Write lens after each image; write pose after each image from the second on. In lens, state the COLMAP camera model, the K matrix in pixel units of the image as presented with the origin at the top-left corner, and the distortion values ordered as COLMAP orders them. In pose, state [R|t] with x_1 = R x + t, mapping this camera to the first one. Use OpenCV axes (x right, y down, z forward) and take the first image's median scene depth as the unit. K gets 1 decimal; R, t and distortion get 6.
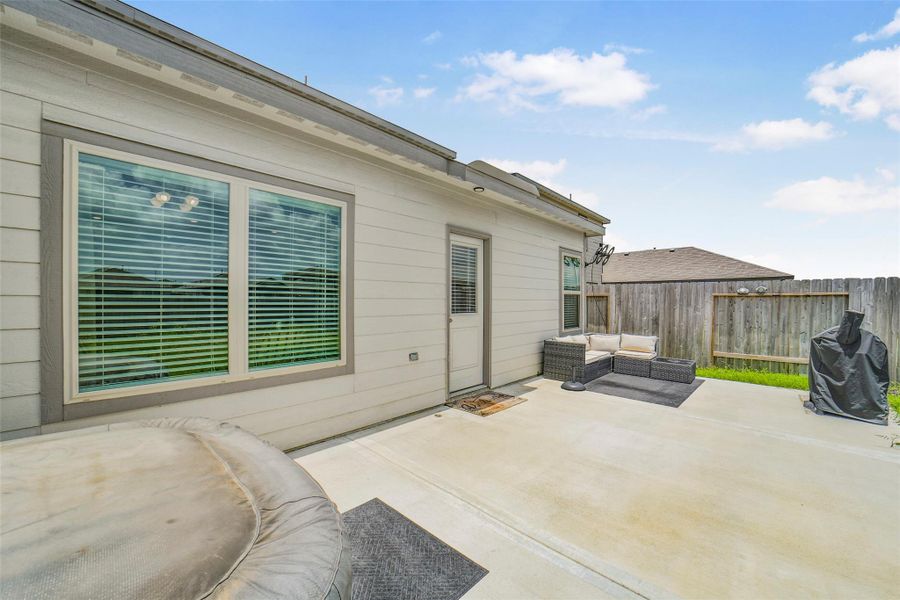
lens RADIAL K [[363.9, 0, 458.1], [0, 363.9, 302.6], [0, 0, 1]] dist [-0.008378, 0.000984]
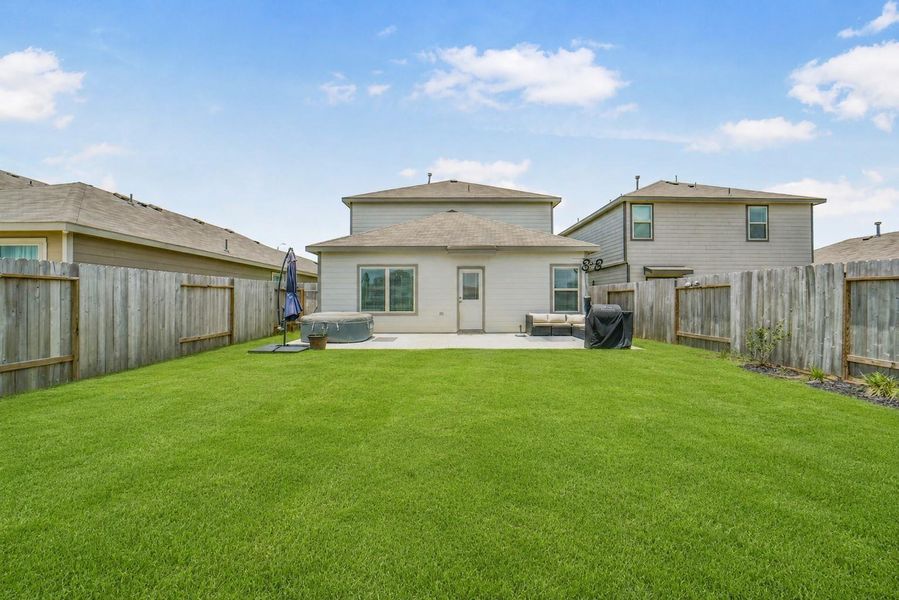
lens RADIAL K [[363.5, 0, 451.5], [0, 363.5, 300.7], [0, 0, 1]] dist [-0.008378, 0.000984]
pose [[0.677697, -0.001922, -0.735339, 1.800523], [-0.000504, 0.999995, -0.003079, 0.045292], [0.735341, 0.002457, 0.677693, -0.804586]]
